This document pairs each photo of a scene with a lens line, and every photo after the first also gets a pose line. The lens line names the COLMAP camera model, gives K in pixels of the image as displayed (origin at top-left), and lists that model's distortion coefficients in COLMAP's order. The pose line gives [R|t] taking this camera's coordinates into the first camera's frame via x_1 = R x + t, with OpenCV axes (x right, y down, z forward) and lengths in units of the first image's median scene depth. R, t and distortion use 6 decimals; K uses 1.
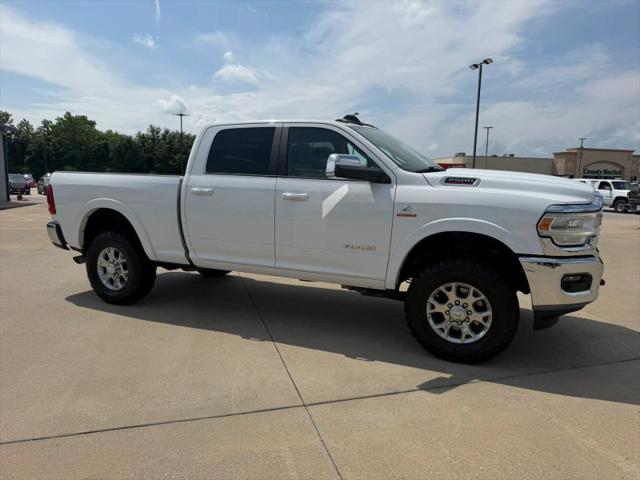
lens RADIAL K [[468.8, 0, 318.7], [0, 468.8, 242.1], [0, 0, 1]] dist [0.042846, -0.043265]
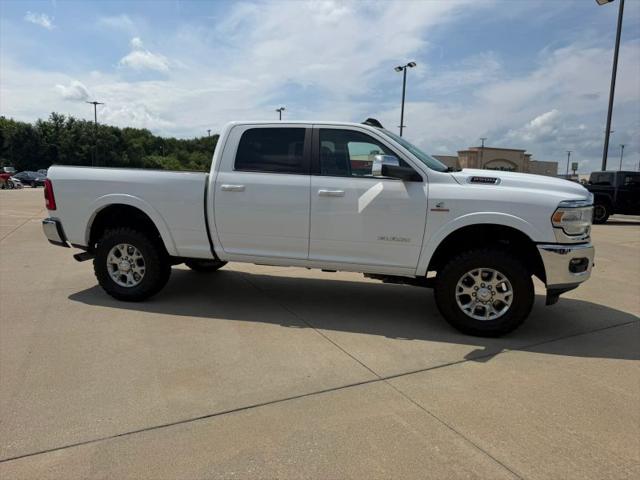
lens RADIAL K [[468.5, 0, 318.7], [0, 468.5, 238.8], [0, 0, 1]] dist [0.047691, -0.047552]
pose [[0.982991, -0.016167, 0.182942, -0.245098], [0.015223, 0.999863, 0.006560, 0.000342], [-0.183023, -0.003664, 0.983102, -0.051144]]
